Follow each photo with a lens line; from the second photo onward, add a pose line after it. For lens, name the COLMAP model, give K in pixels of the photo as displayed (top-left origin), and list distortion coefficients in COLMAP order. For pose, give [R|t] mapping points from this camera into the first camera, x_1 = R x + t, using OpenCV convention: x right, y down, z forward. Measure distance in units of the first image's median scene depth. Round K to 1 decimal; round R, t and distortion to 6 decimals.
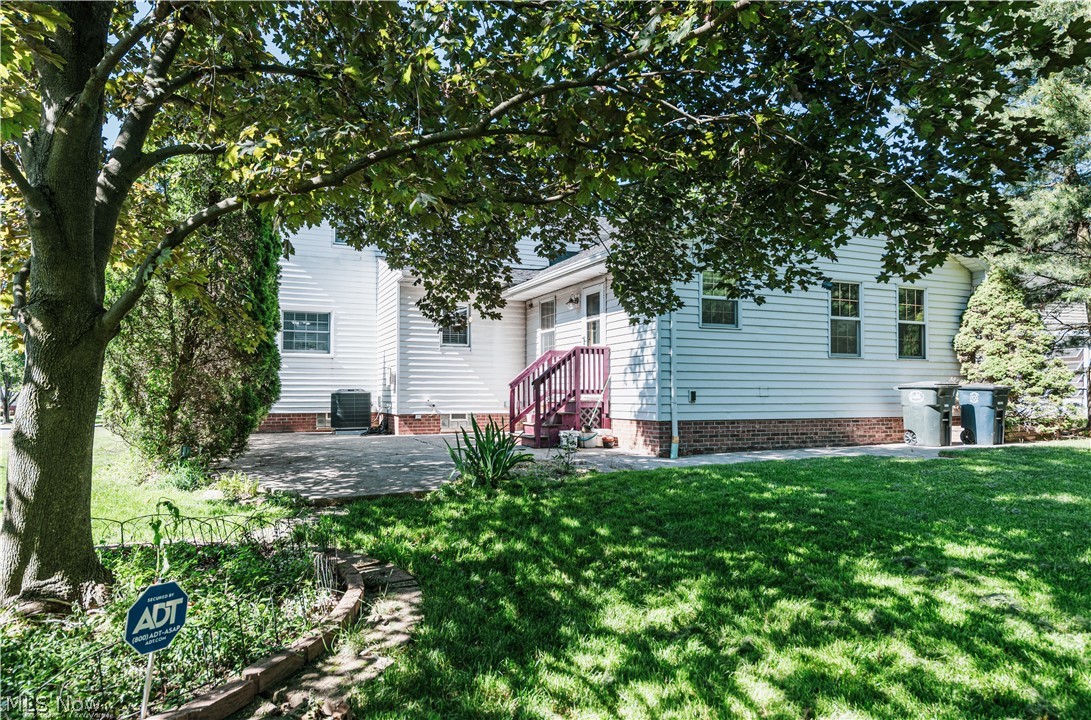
lens RADIAL K [[685.9, 0, 545.5], [0, 685.9, 360.0], [0, 0, 1]] dist [0.002925, 0.001548]
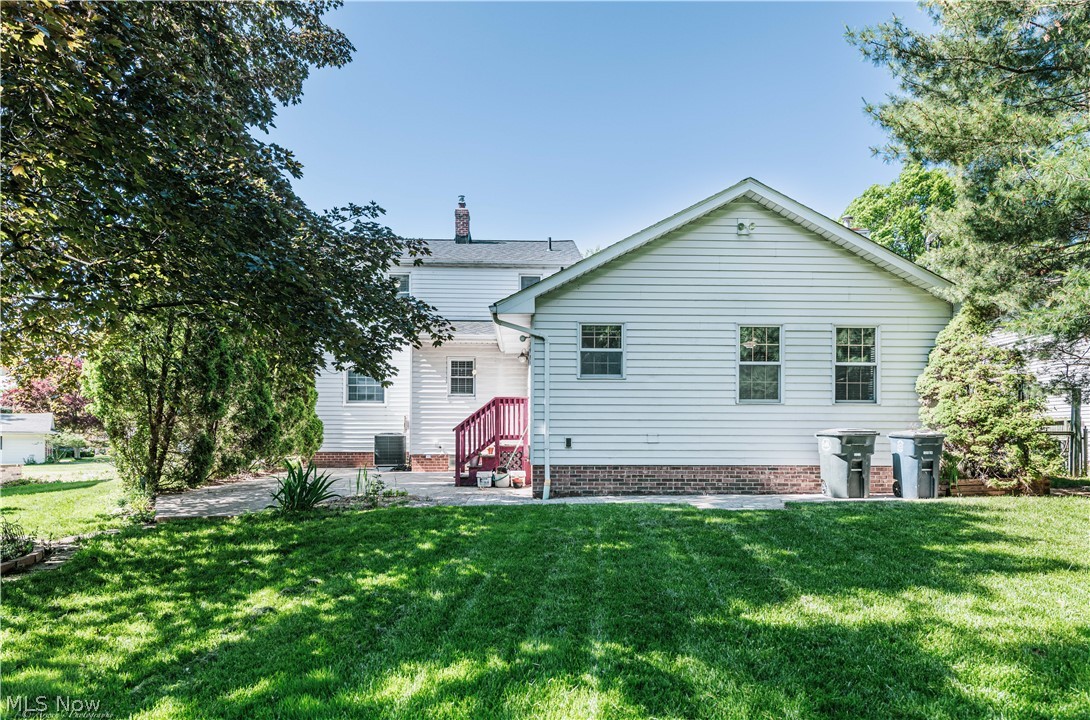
lens RADIAL K [[665.5, 0, 544.1], [0, 665.5, 400.1], [0, 0, 1]] dist [0.019154, 0.000027]
pose [[0.931906, -0.014584, -0.362407, 0.502248], [0.015460, 0.999880, -0.000484, -0.013030], [0.362371, -0.005152, 0.932020, 0.004831]]
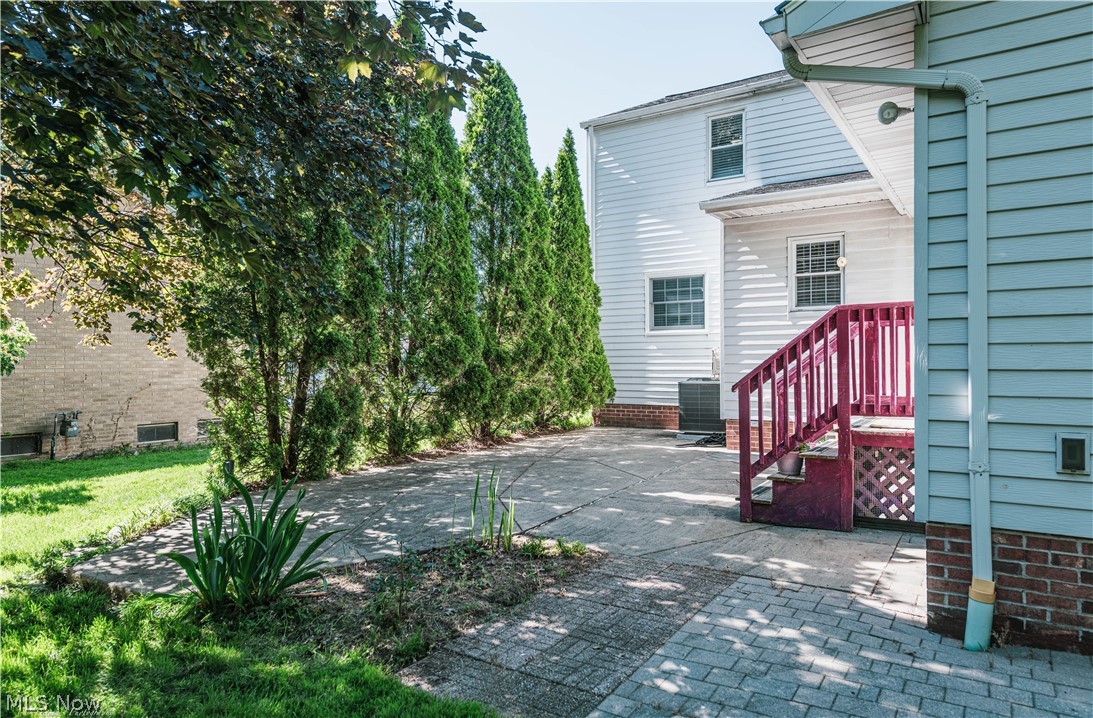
lens RADIAL K [[687.2, 0, 546.5], [0, 687.2, 359.0], [0, 0, 1]] dist [0.002925, 0.001548]
pose [[0.544378, -0.003028, -0.838834, 0.303996], [0.047121, 0.998525, 0.026975, -0.006072], [0.837515, -0.054212, 0.543718, 0.583705]]
